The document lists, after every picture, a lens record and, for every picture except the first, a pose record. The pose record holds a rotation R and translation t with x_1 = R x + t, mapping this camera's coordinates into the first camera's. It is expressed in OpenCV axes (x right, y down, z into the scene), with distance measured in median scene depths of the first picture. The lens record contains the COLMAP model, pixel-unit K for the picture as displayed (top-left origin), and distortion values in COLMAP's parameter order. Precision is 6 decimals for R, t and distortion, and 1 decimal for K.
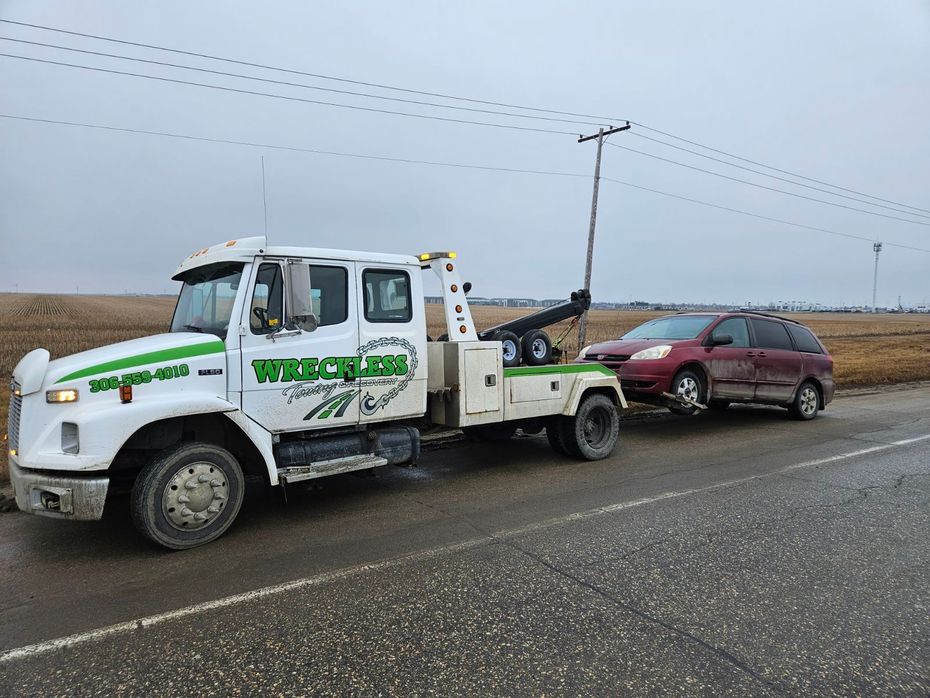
lens RADIAL K [[632.3, 0, 465.0], [0, 632.3, 349.0], [0, 0, 1]] dist [0.049074, -0.000826]
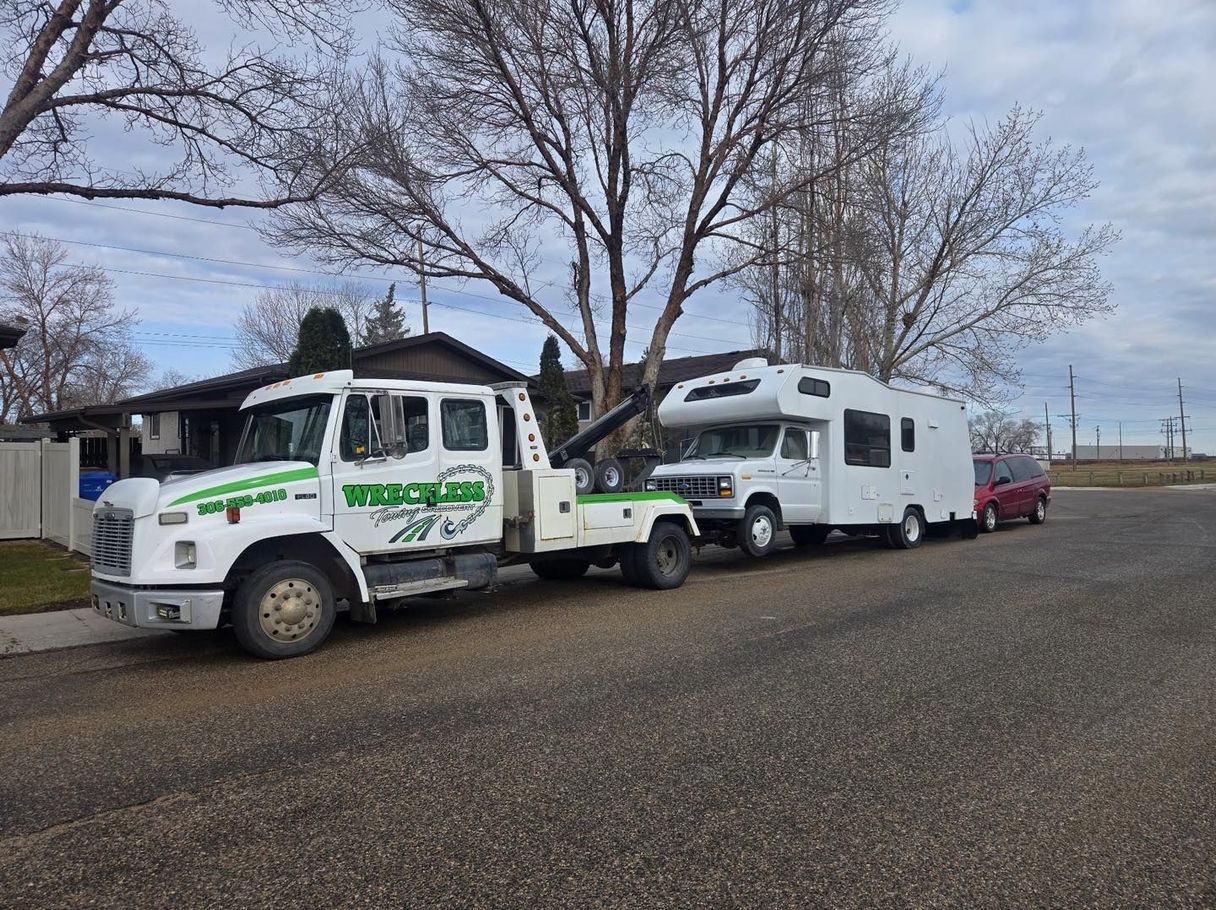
lens RADIAL K [[826.7, 0, 608.0], [0, 826.7, 455.0], [0, 0, 1]] dist [0.049074, -0.000826]
pose [[0.993665, -0.013620, 0.111556, -0.042337], [0.019770, 0.998334, -0.054212, 0.045416], [-0.110631, 0.056074, 0.992278, -0.386375]]
